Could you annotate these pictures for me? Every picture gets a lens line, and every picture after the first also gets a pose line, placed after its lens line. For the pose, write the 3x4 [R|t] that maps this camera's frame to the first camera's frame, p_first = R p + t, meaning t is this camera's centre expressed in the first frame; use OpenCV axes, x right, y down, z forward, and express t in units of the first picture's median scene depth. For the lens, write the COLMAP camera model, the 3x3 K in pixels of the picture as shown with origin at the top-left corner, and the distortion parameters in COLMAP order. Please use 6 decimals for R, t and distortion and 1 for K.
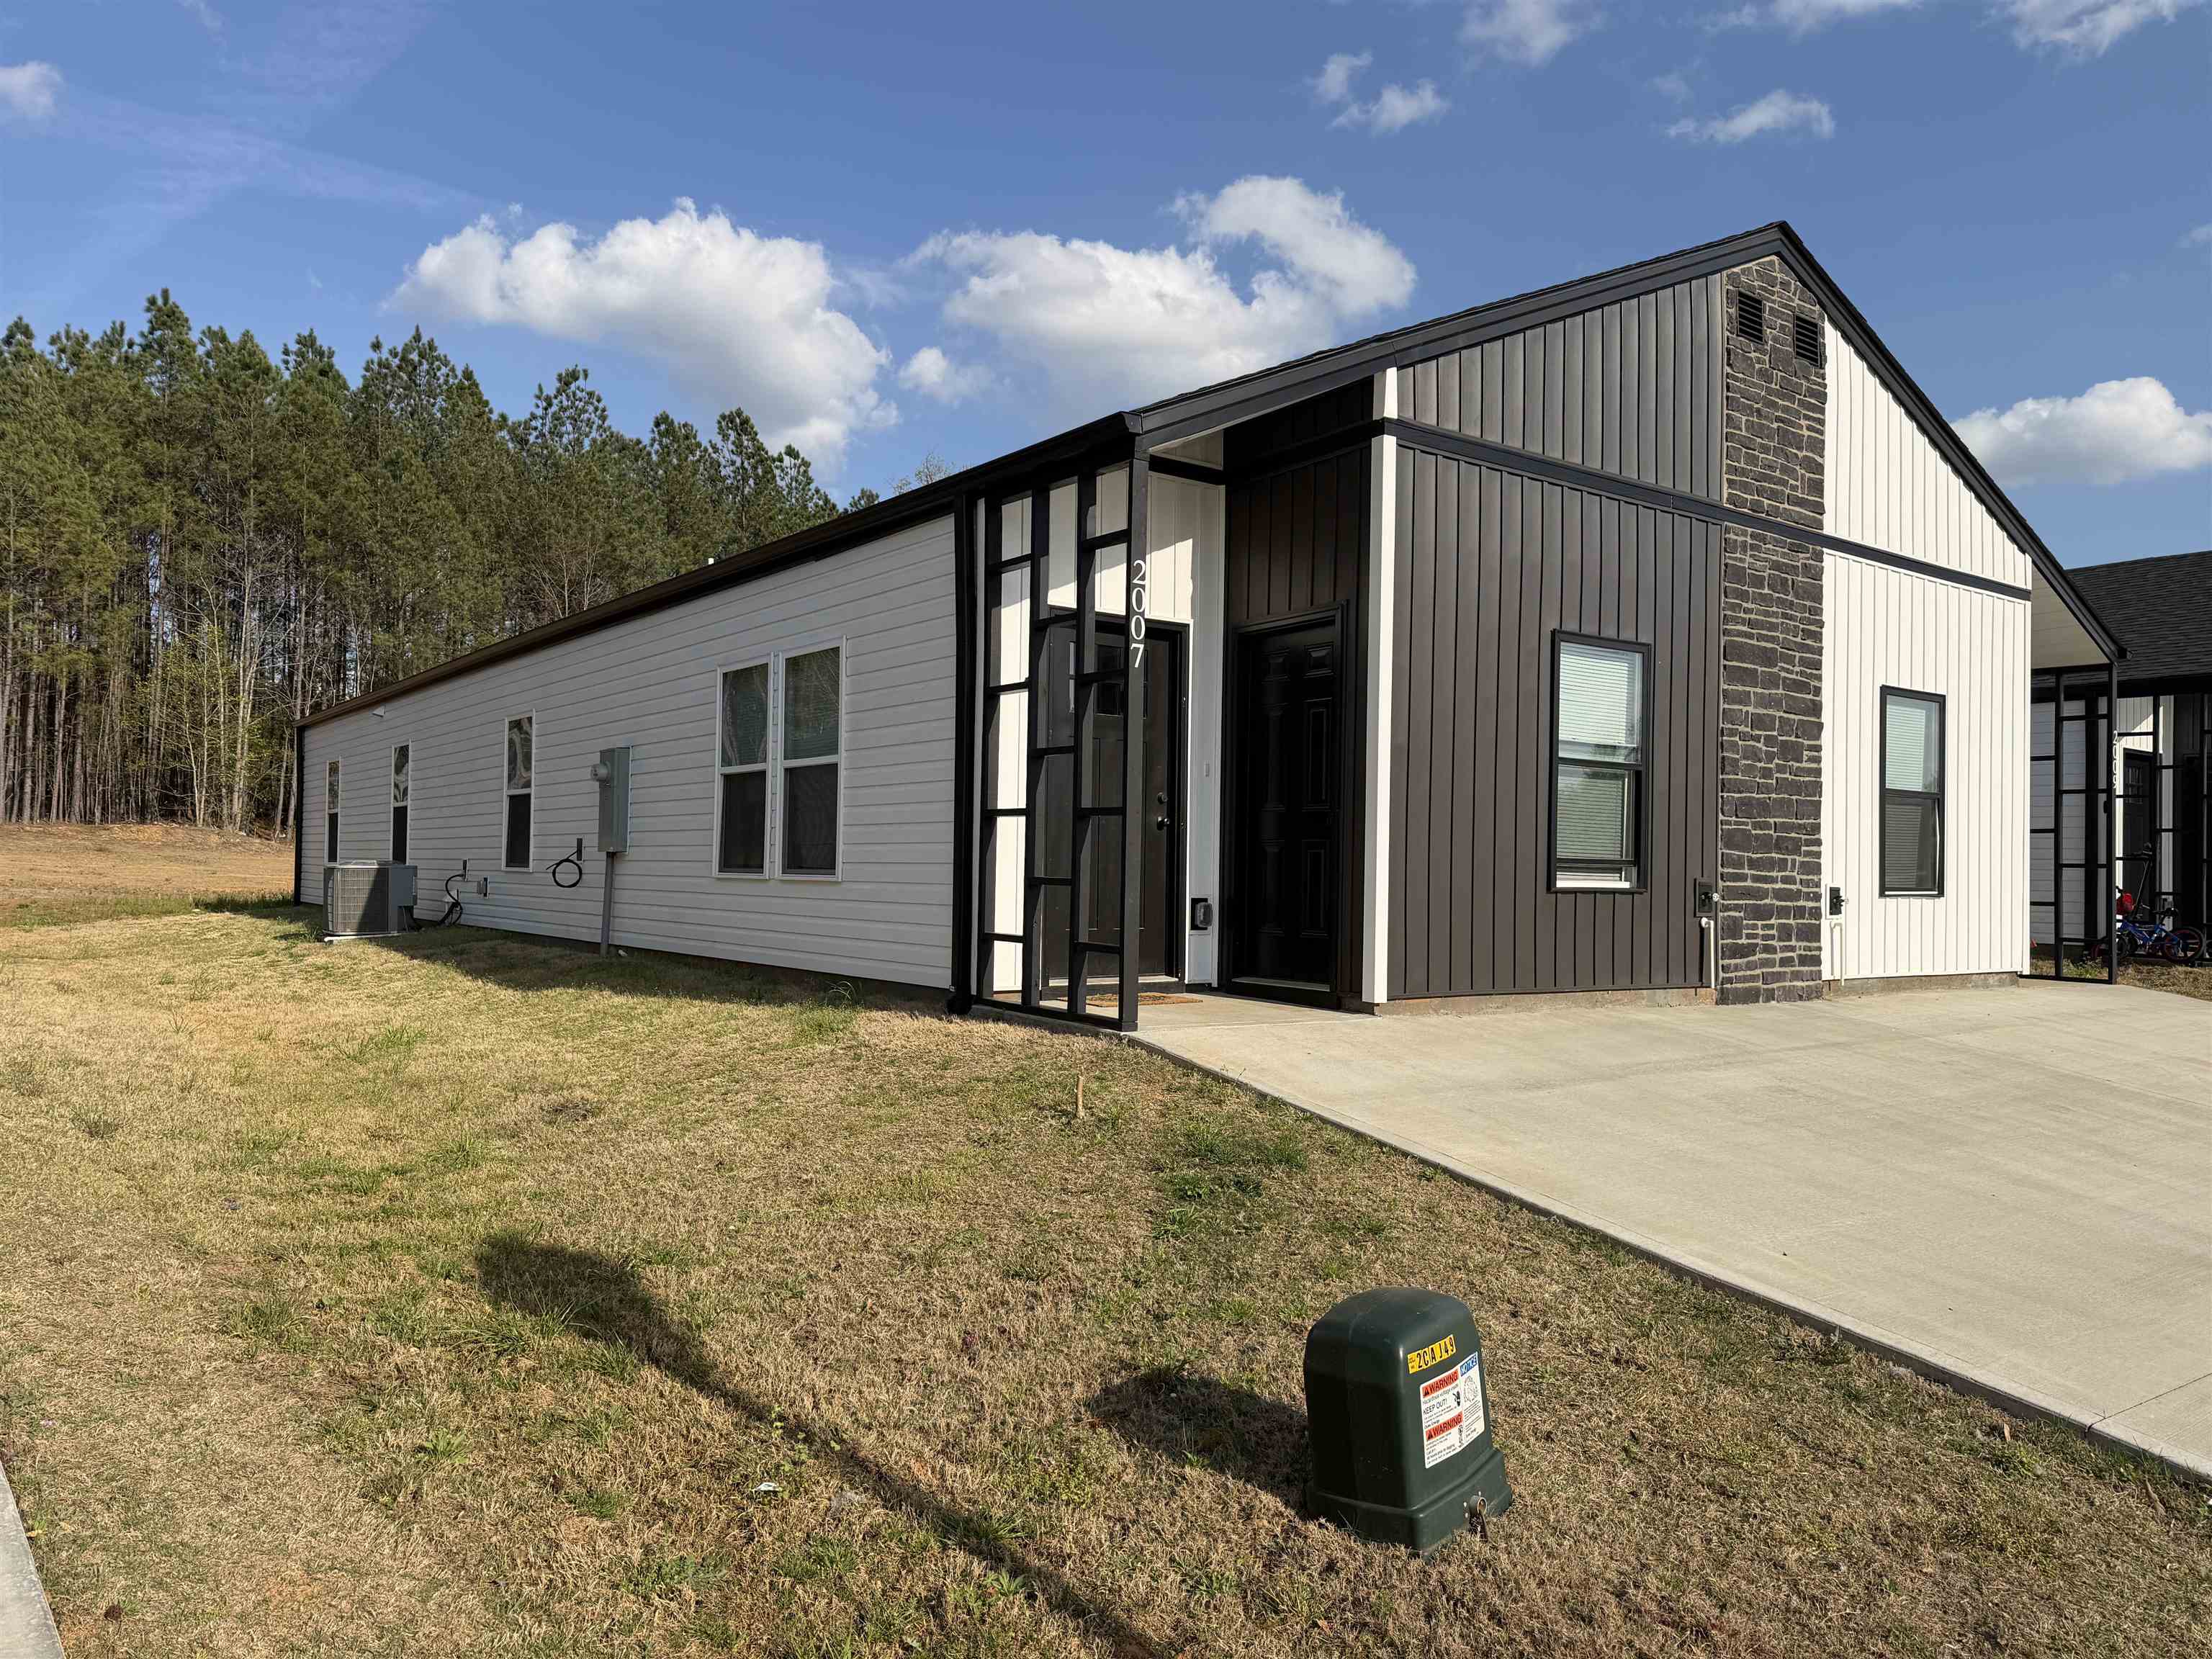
lens RADIAL K [[1564.4, 0, 1106.8], [0, 1564.4, 821.9], [0, 0, 1]] dist [0.077517, -0.095502]
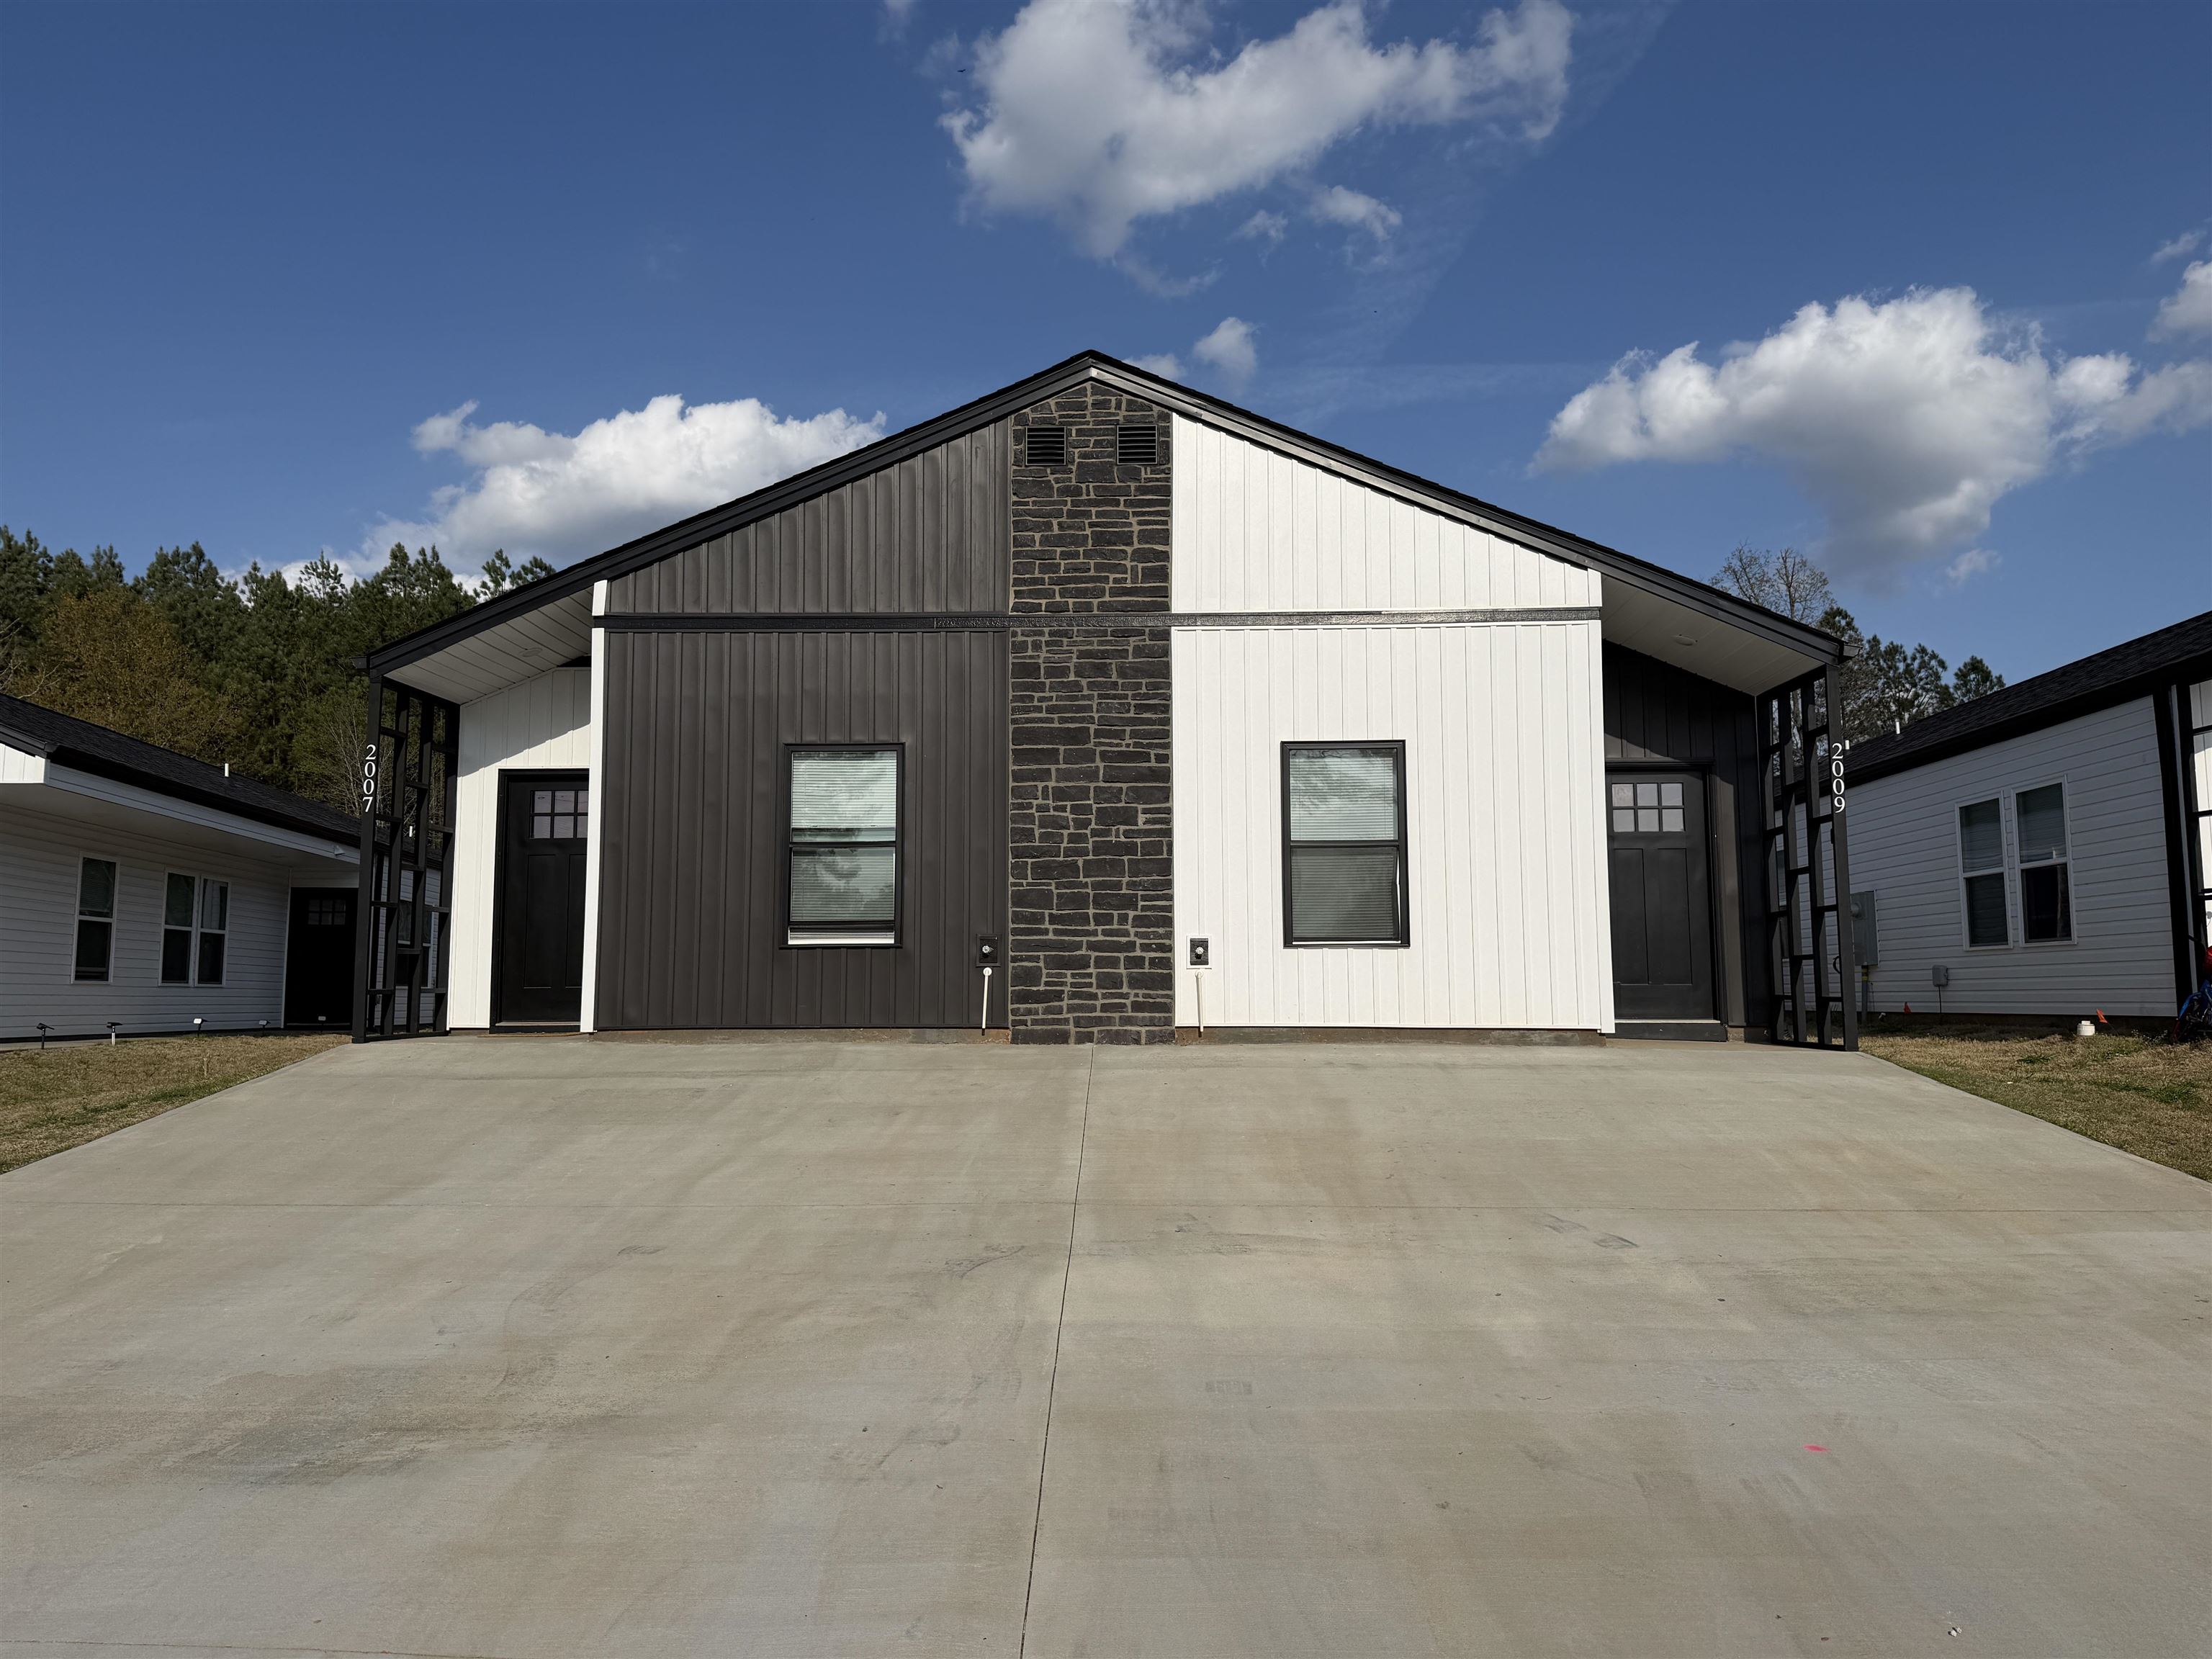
lens RADIAL K [[1564.4, 0, 1117.3], [0, 1564.4, 839.3], [0, 0, 1]] dist [0.077517, -0.095502]
pose [[0.774177, -0.076448, -0.628336, 1.148468], [0.035757, 0.996377, -0.077170, 0.057038], [0.631959, 0.037275, 0.774105, 0.158998]]
